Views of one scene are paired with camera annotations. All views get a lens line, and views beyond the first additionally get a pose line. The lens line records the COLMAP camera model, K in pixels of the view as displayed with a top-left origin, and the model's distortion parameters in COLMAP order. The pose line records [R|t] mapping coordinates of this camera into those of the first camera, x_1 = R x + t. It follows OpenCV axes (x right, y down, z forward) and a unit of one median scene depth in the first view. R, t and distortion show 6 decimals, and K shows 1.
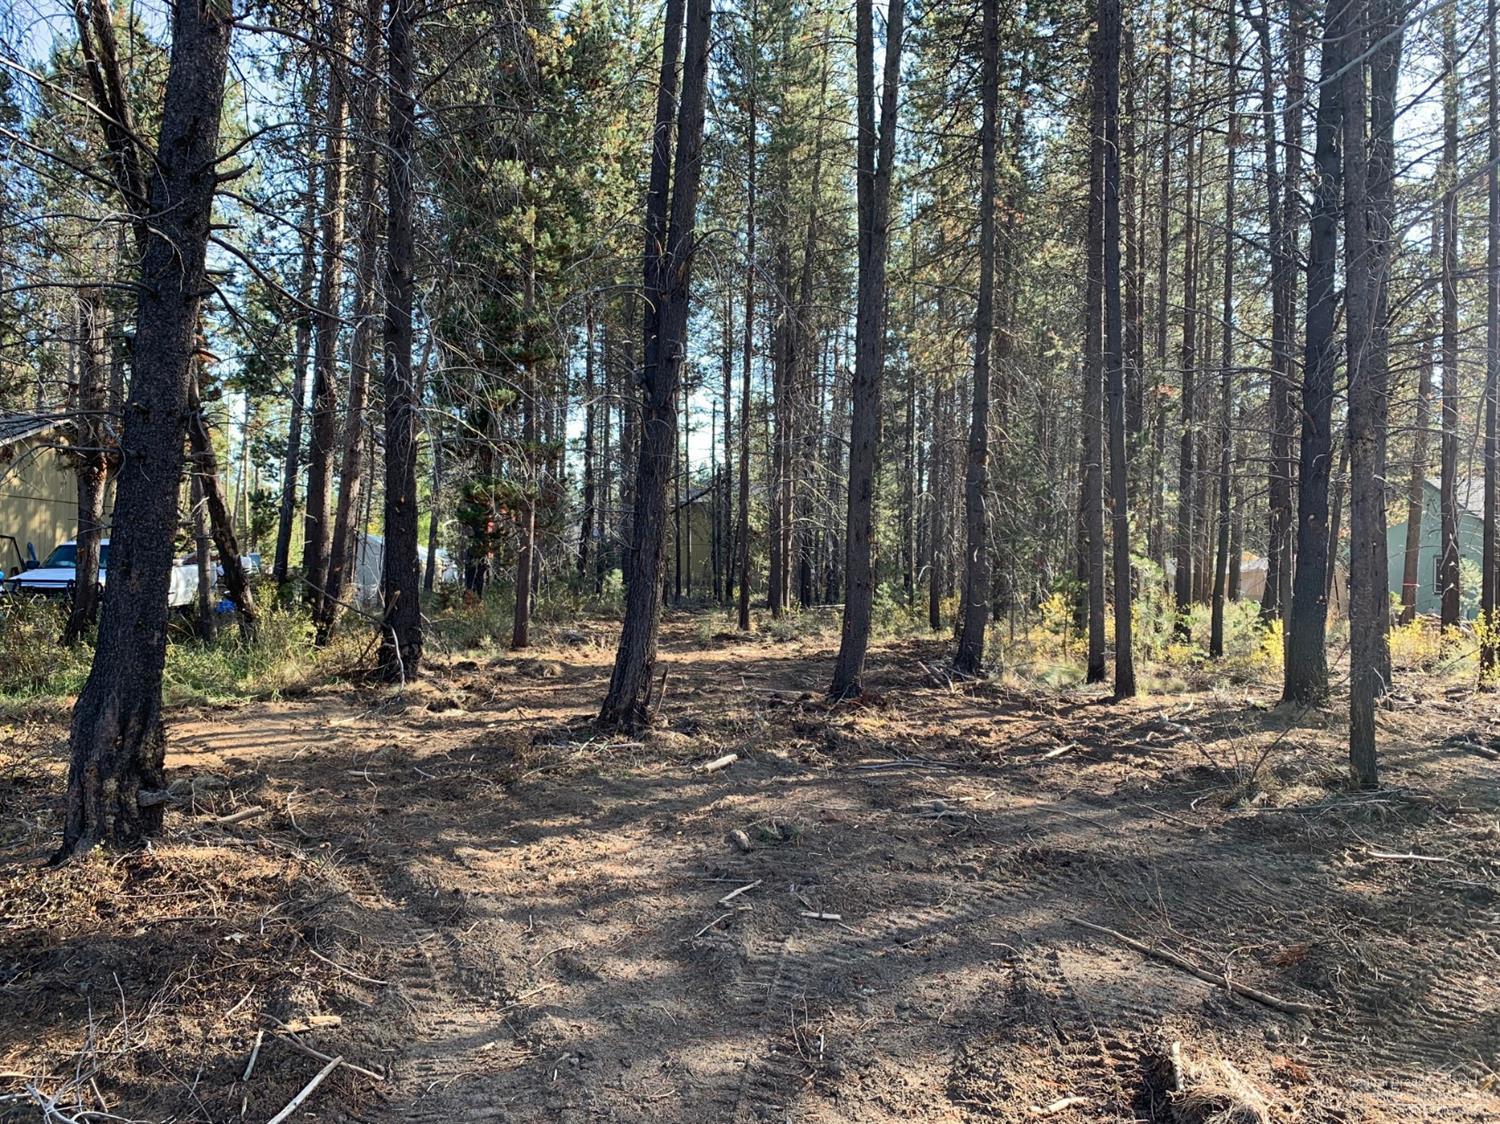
lens RADIAL K [[1140.8, 0, 749.5], [0, 1140.8, 562.5], [0, 0, 1]] dist [0.047490, -0.055616]
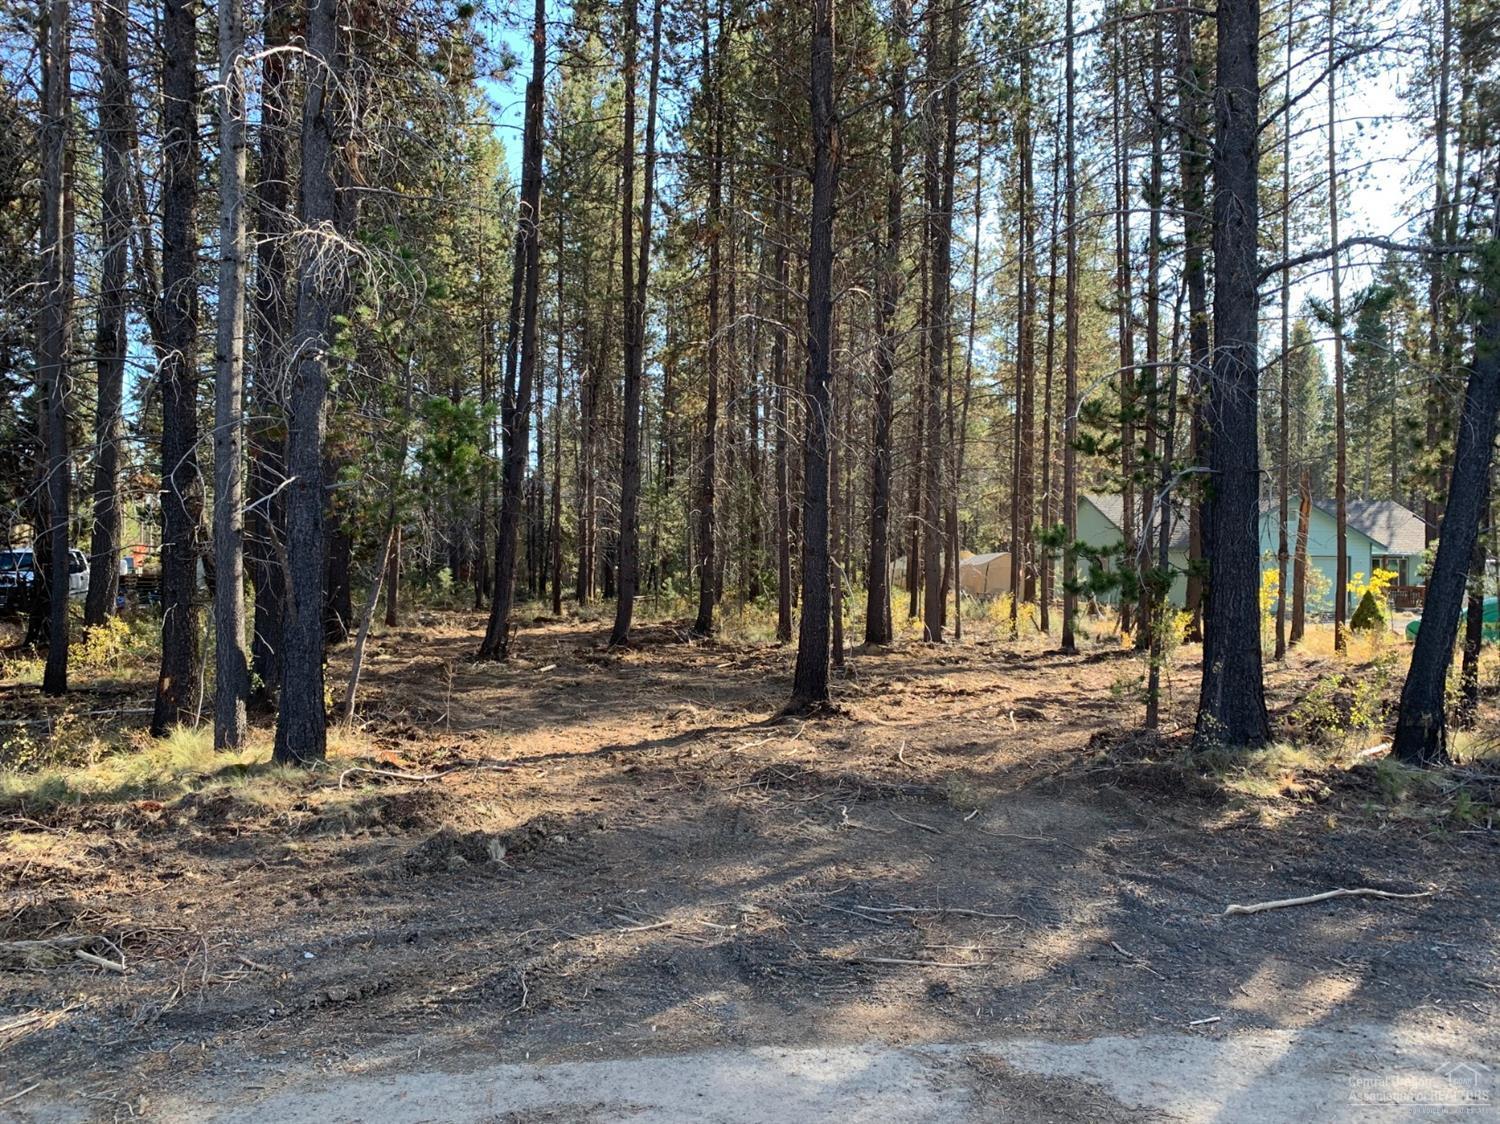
lens RADIAL K [[1140.8, 0, 762.1], [0, 1140.8, 567.2], [0, 0, 1]] dist [0.047490, -0.055616]
pose [[0.984745, -0.005304, 0.173923, -0.001412], [0.003814, 0.999953, 0.008898, -0.010478], [-0.173962, -0.008099, 0.984719, -0.565241]]
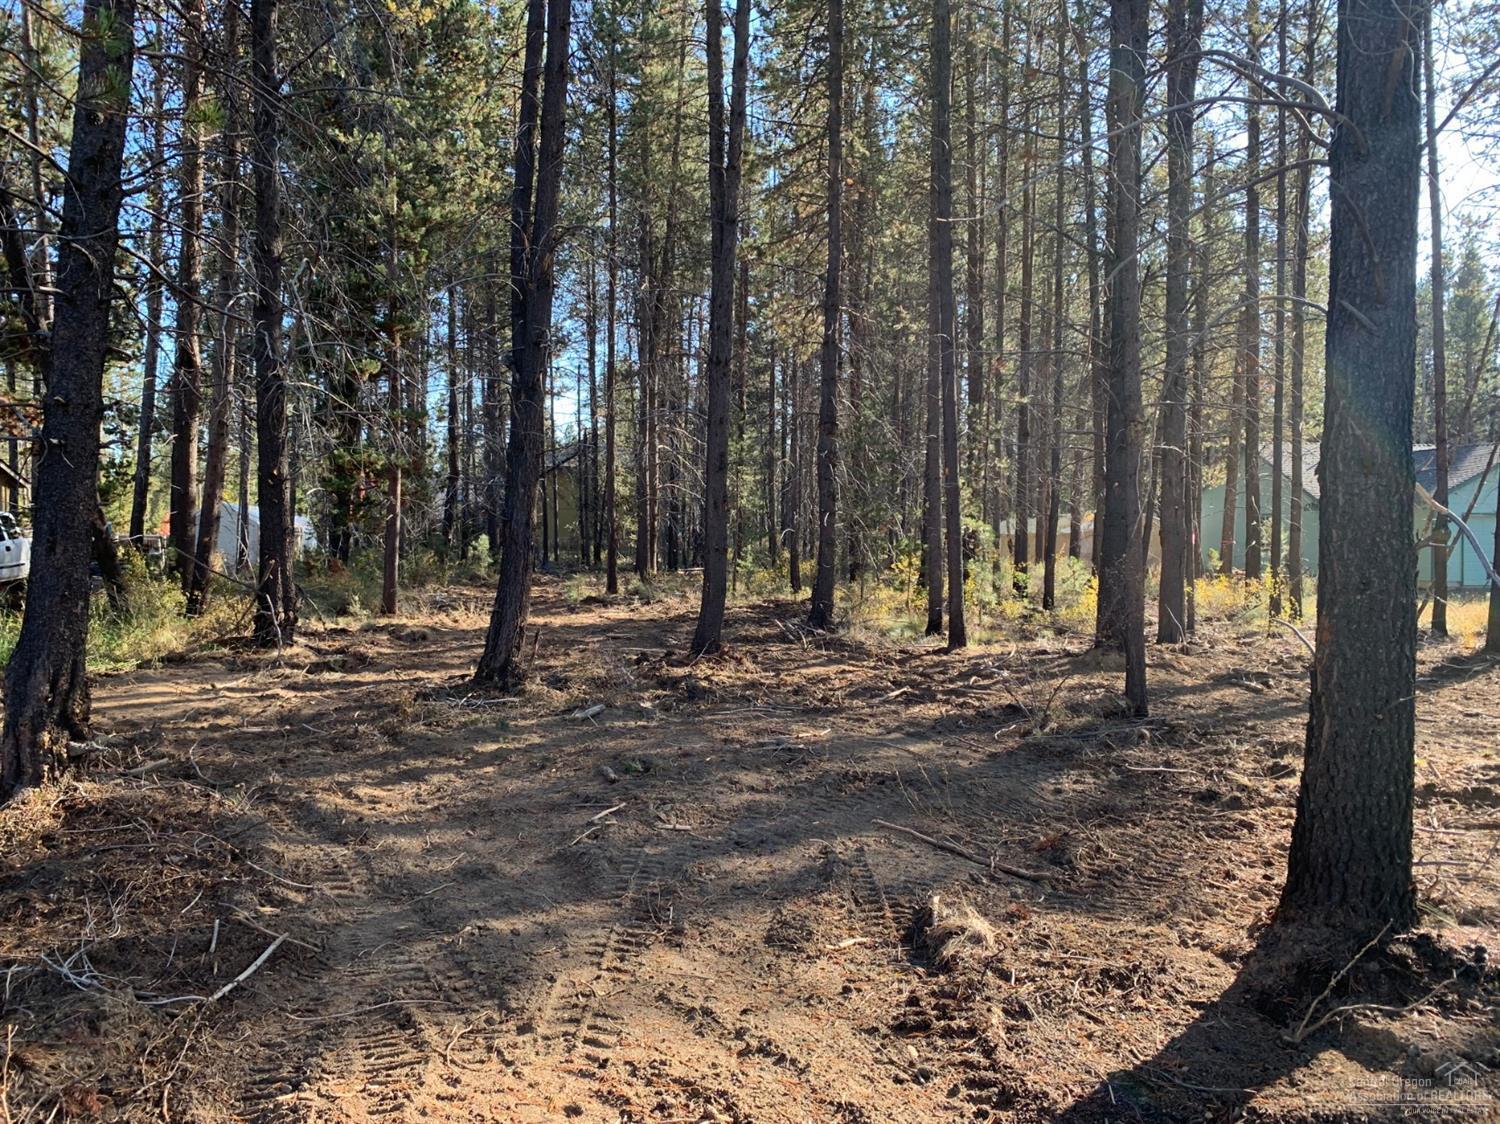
lens RADIAL K [[1140.8, 0, 734.8], [0, 1140.8, 570.9], [0, 0, 1]] dist [0.047490, -0.055616]
pose [[0.994722, -0.013431, 0.101726, 0.002000], [0.009346, 0.999135, 0.040528, -0.002750], [-0.102182, -0.039364, 0.993987, -0.056847]]
